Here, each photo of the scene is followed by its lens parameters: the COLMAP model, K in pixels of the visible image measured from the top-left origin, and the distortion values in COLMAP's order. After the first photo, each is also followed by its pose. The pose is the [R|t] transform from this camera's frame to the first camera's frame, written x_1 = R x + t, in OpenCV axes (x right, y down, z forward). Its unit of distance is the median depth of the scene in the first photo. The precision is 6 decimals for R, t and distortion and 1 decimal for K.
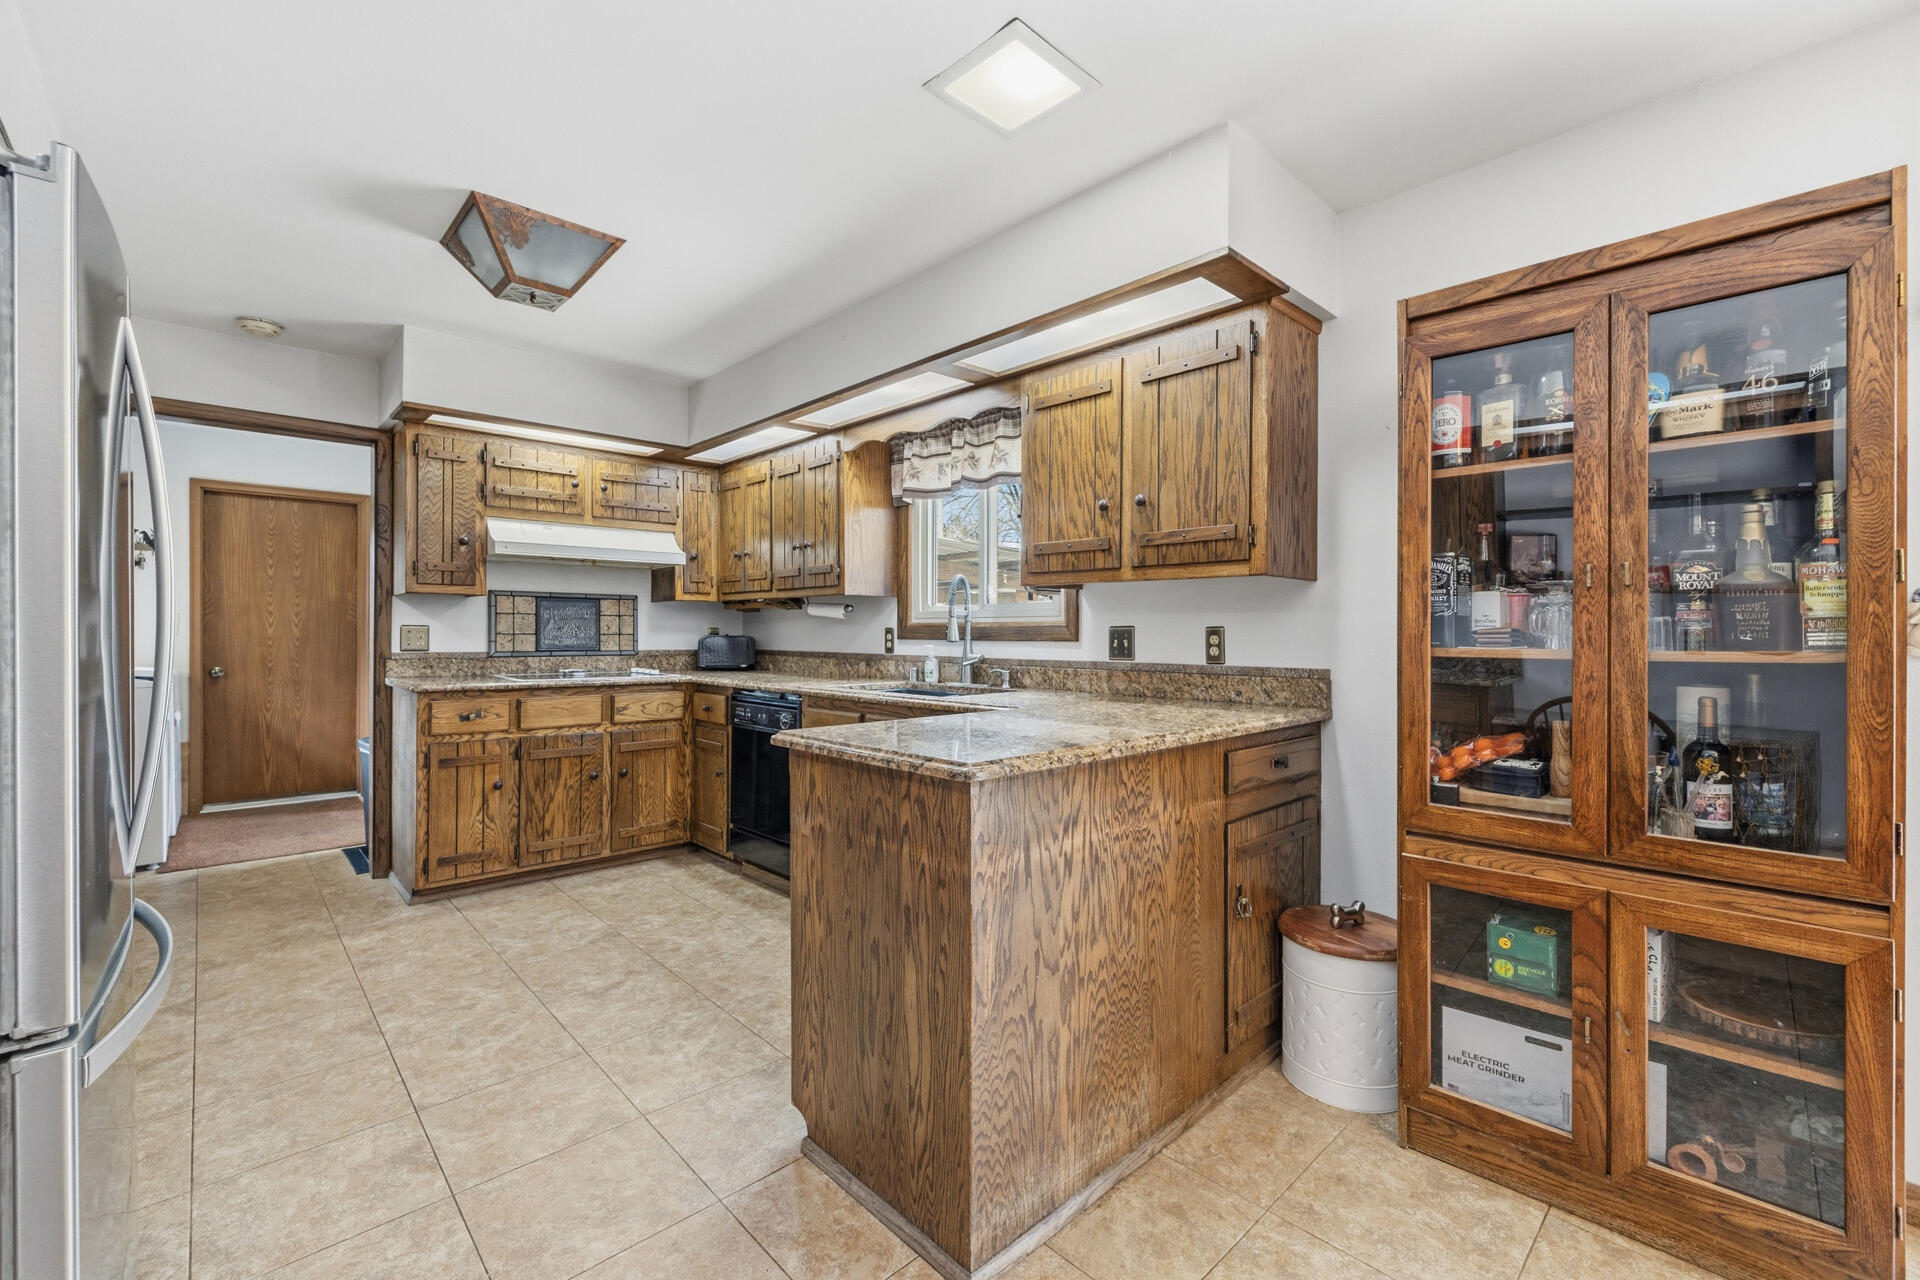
lens RADIAL K [[807.9, 0, 960.2], [0, 807.9, 630.5], [0, 0, 1]] dist [-0.011547, -0.000102]
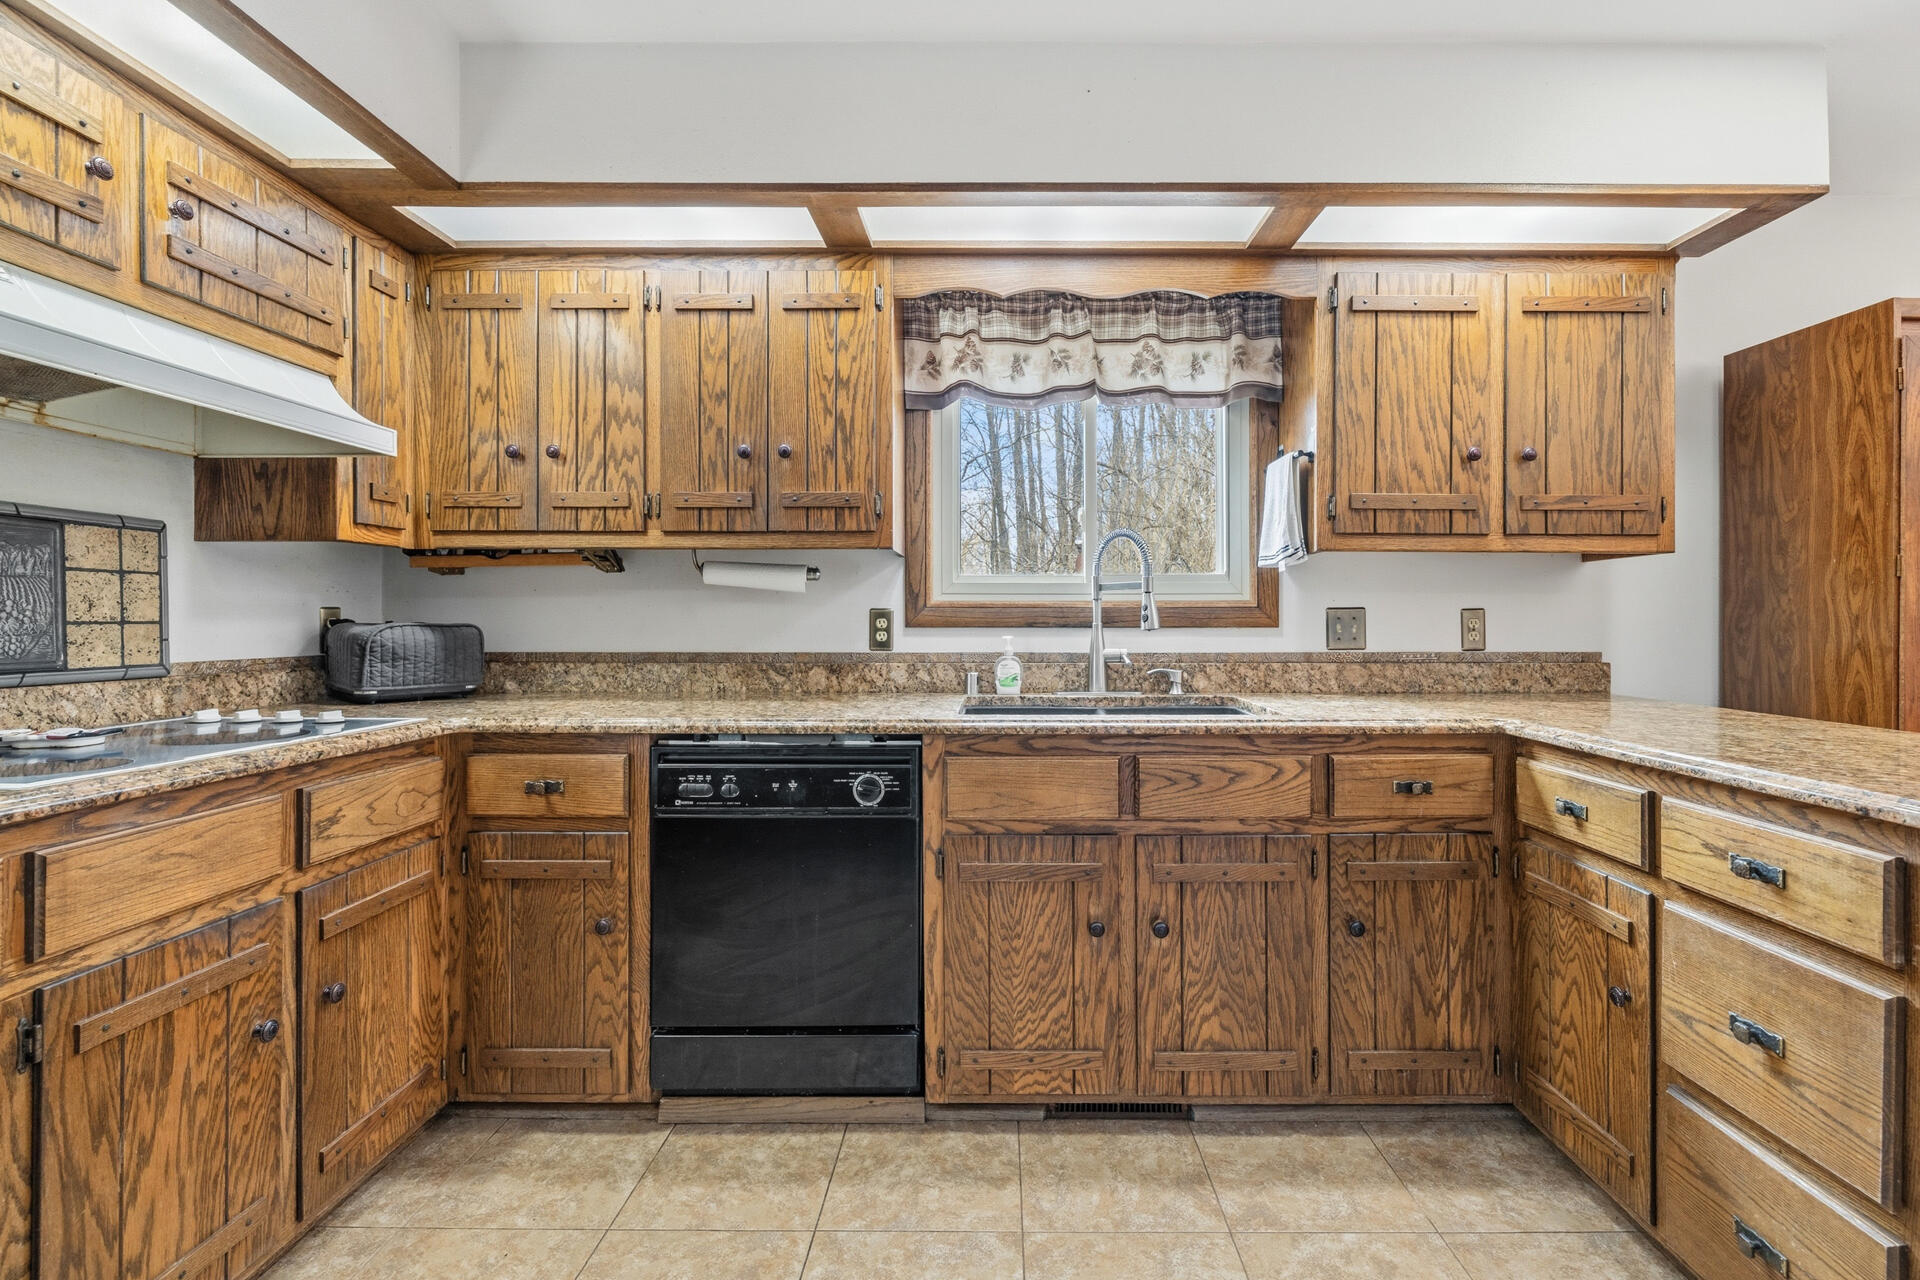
lens RADIAL K [[847.8, 0, 1001.1], [0, 847.8, 618.3], [0, 0, 1]] dist [0.001520, -0.000131]
pose [[0.684981, -0.002696, 0.728556, -0.518437], [0.000501, 0.999995, 0.003229, 0.002087], [-0.728561, -0.001847, 0.684979, 0.534541]]
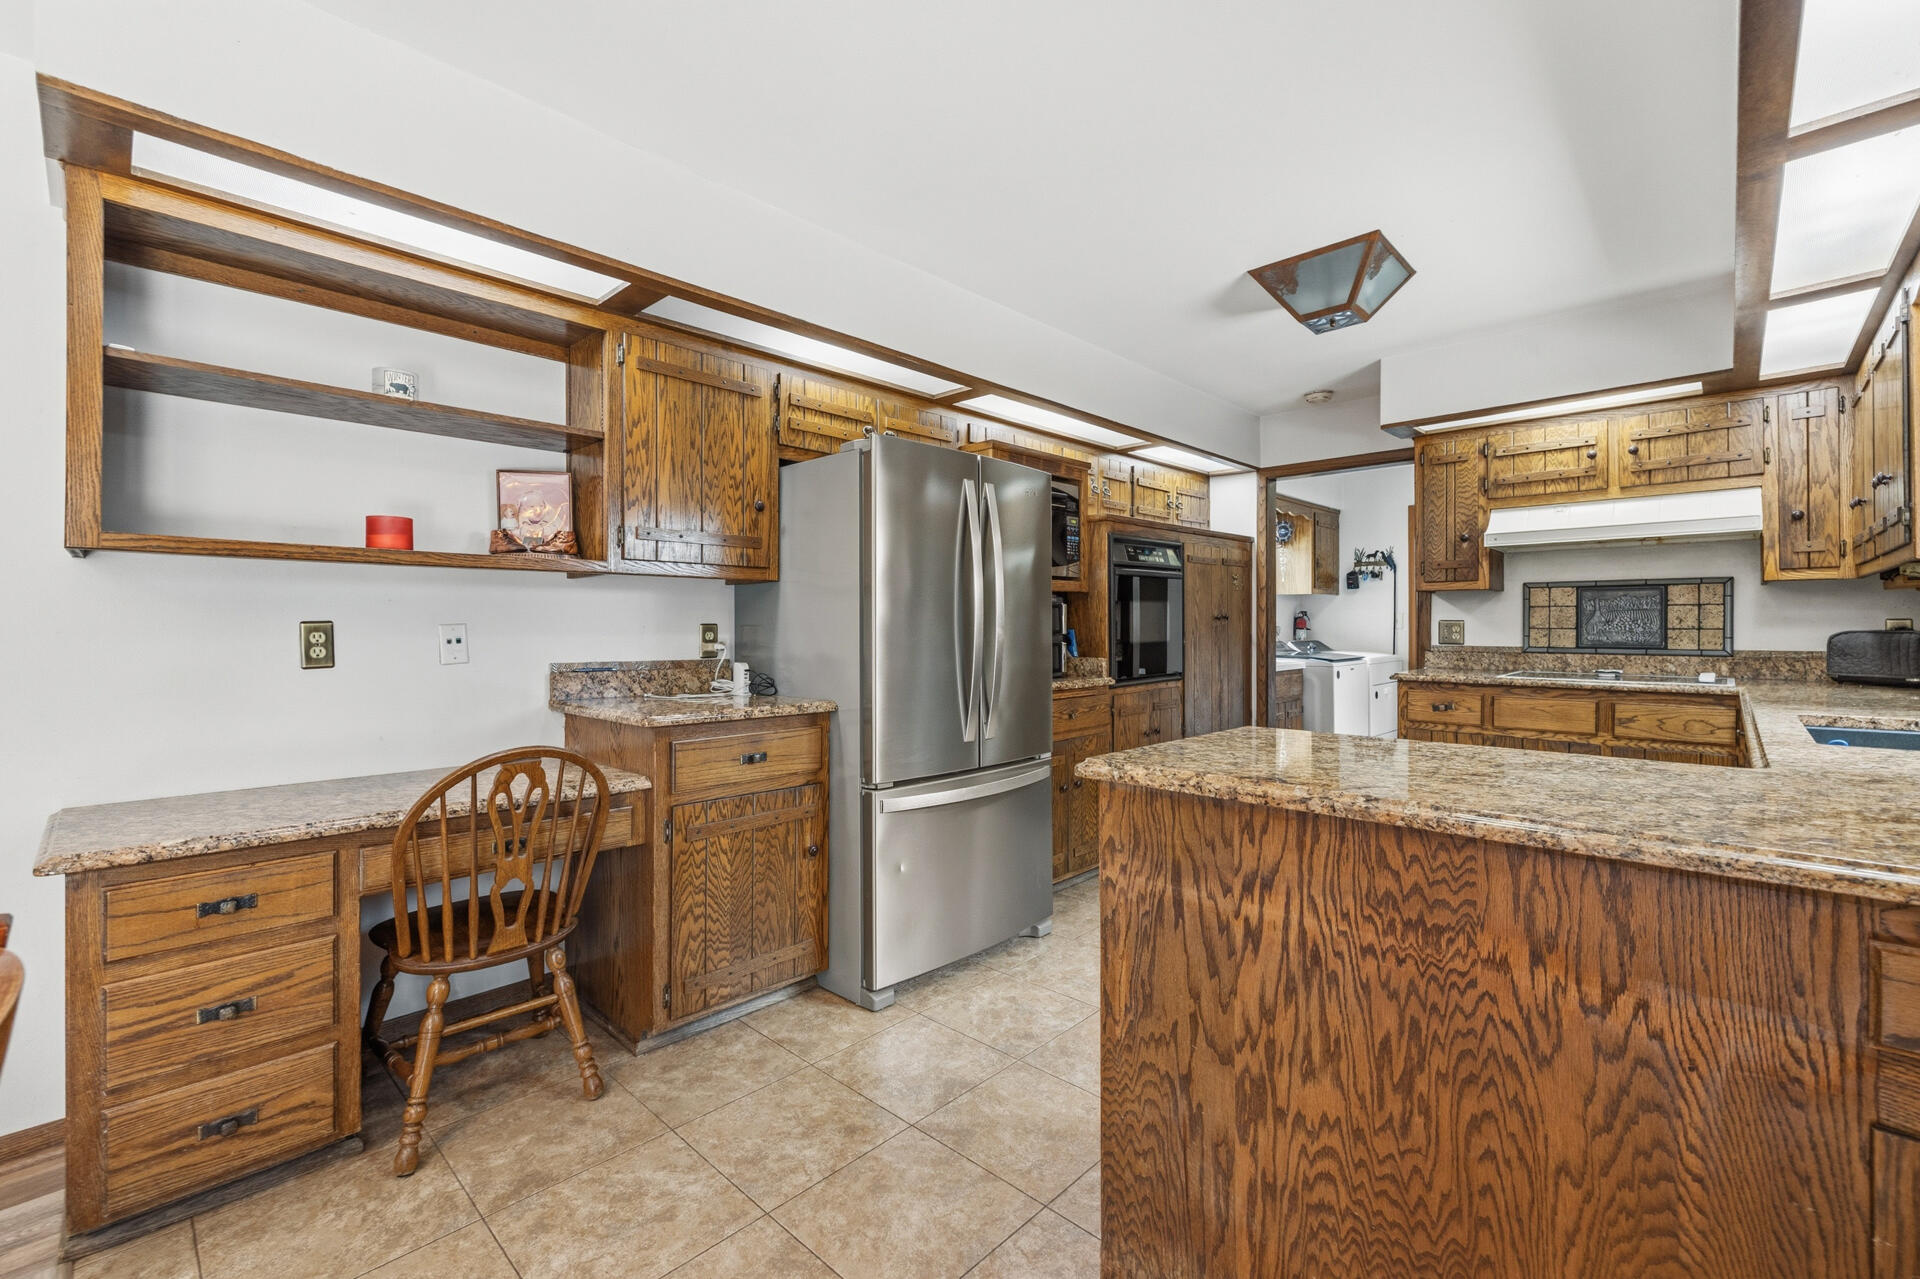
lens RADIAL K [[807.9, 0, 959.0], [0, 807.9, 629.0], [0, 0, 1]] dist [-0.011547, -0.000102]
pose [[0.046124, 0.000979, -0.998935, 0.377482], [0.002945, 0.999995, 0.001116, 0.002345], [0.998931, -0.002993, 0.046121, 0.305325]]
